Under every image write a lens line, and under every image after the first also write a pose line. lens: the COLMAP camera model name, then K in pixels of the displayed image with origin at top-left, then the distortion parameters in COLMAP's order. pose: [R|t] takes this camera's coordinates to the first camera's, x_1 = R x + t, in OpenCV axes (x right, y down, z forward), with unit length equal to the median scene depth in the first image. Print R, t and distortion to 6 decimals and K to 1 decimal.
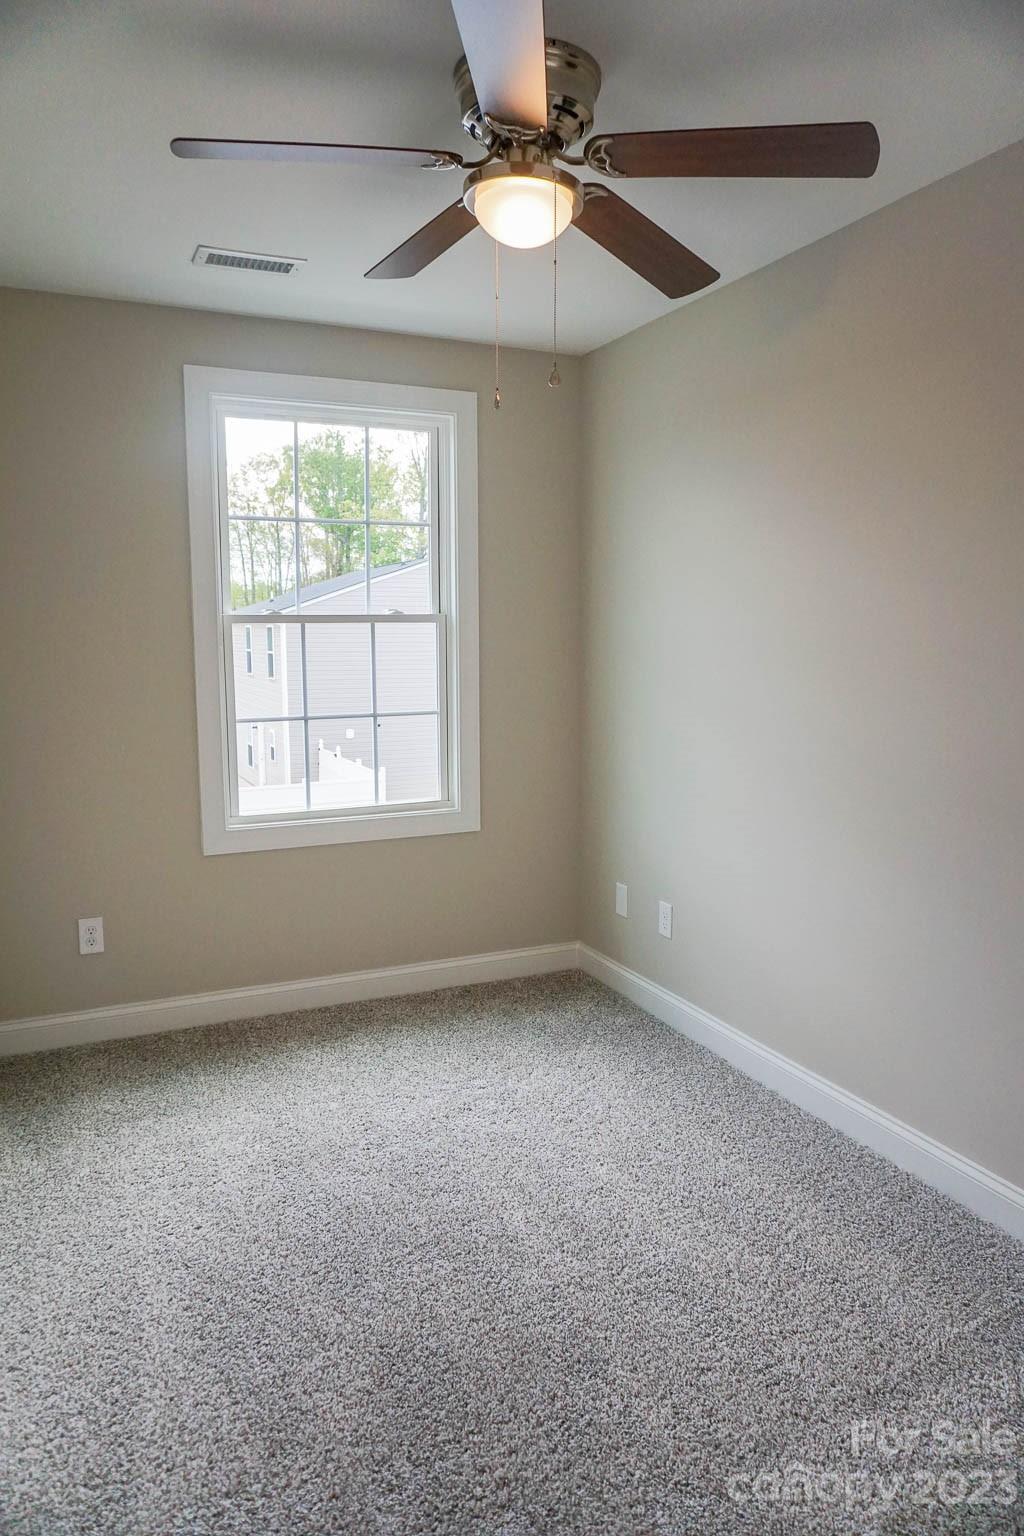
lens RADIAL K [[1032.3, 0, 512.0], [0, 1032.3, 768.0], [0, 0, 1]] dist [-0.001570, 0.002568]
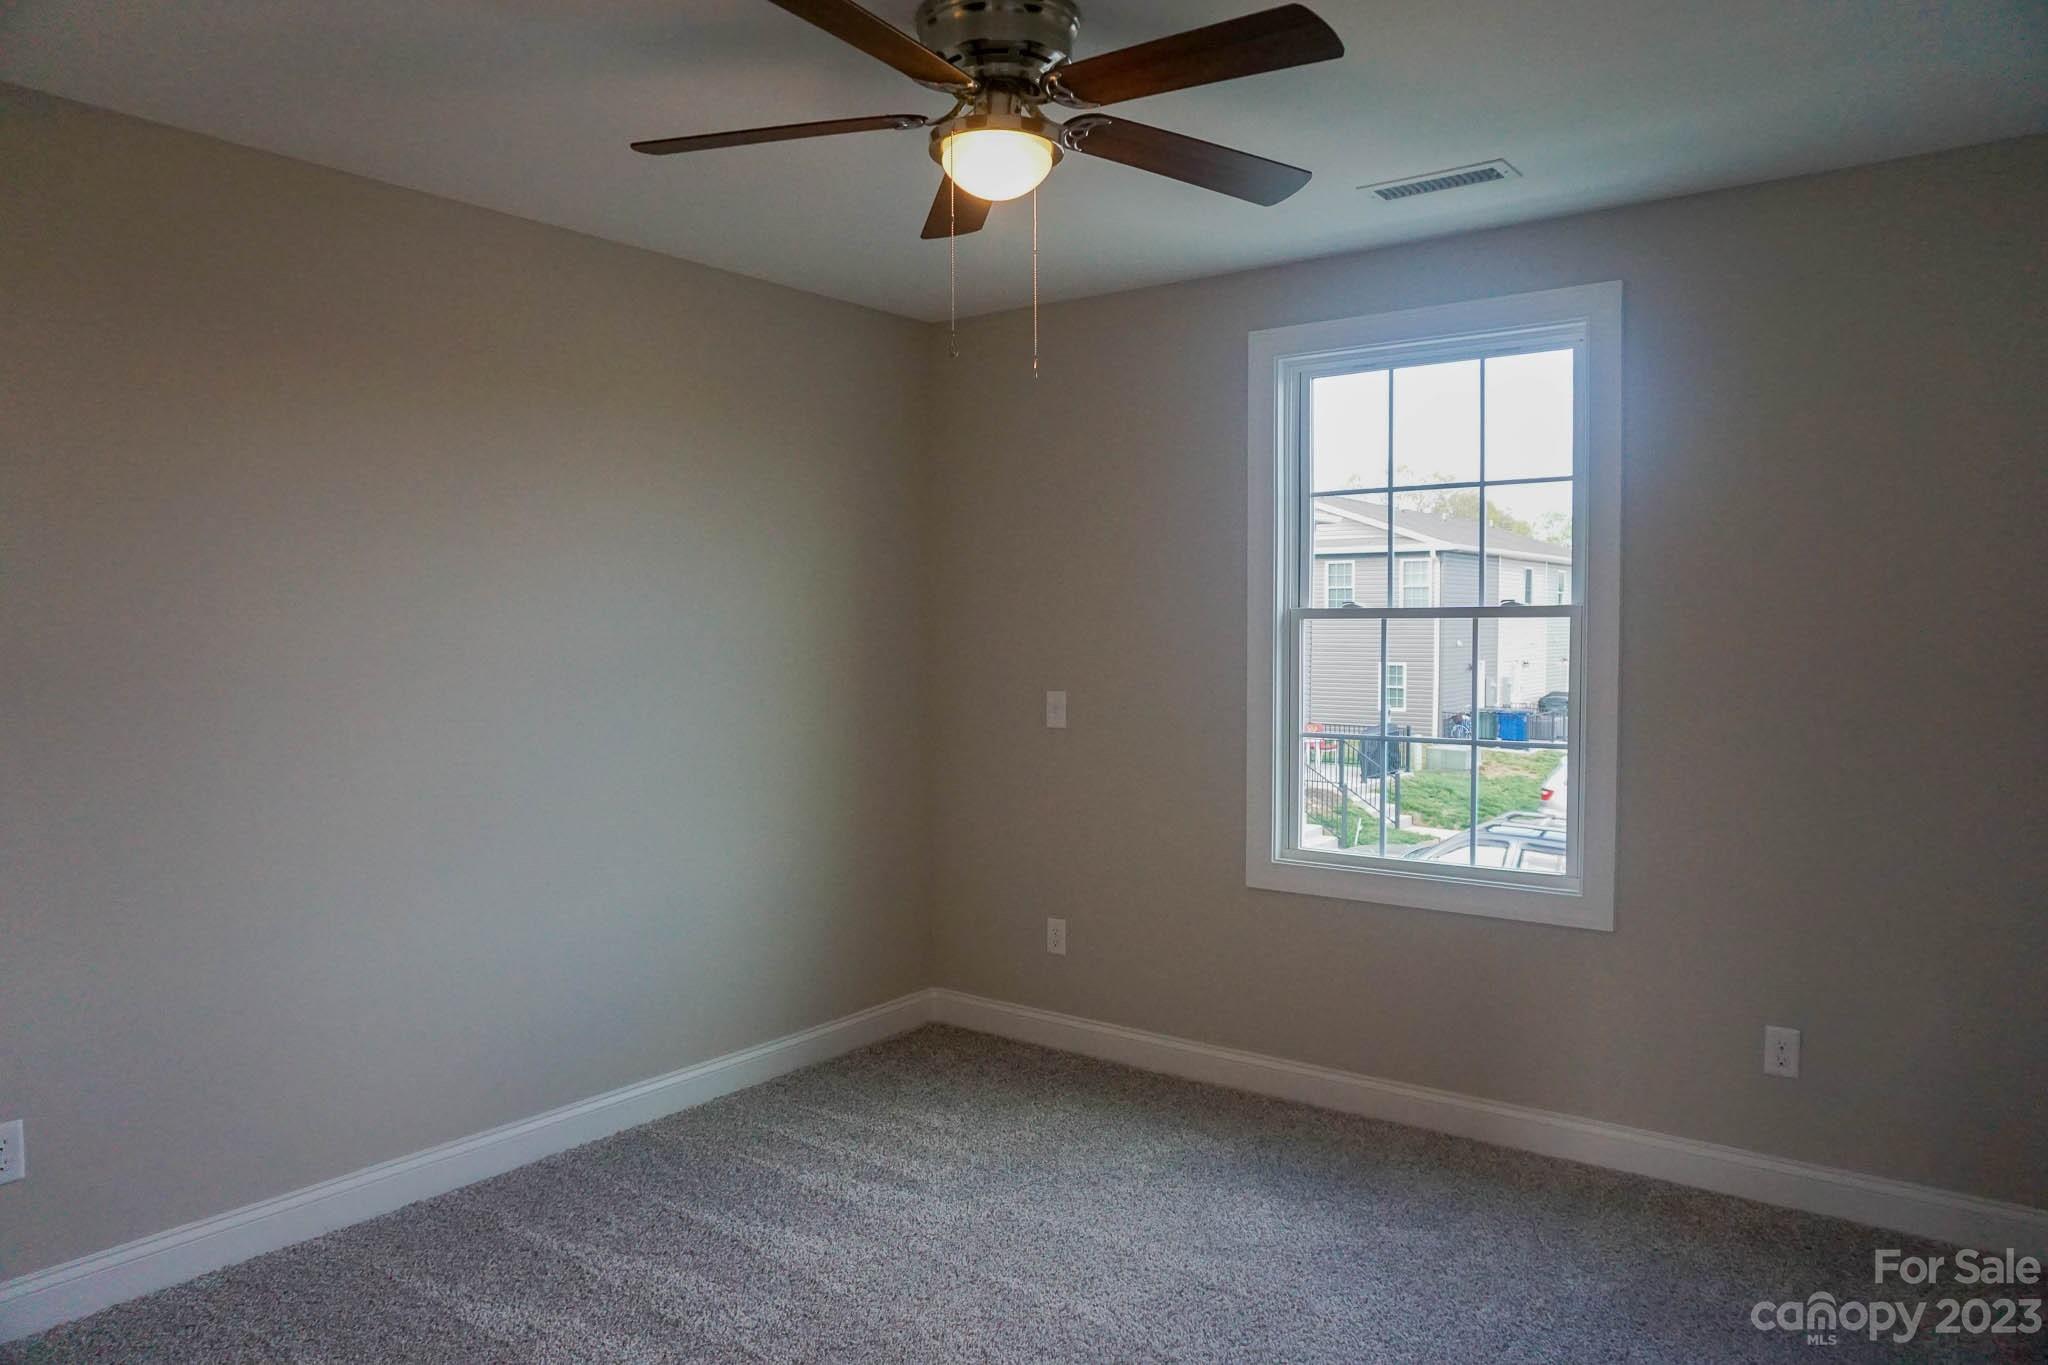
lens RADIAL K [[1376.4, 0, 1010.7], [0, 1376.4, 676.3], [0, 0, 1]] dist [-0.001570, 0.002568]
pose [[0.496070, 0.037929, -0.867454, 0.610854], [-0.116104, 0.992971, -0.022979, -0.041314], [0.860485, 0.112114, 0.496987, 0.253579]]
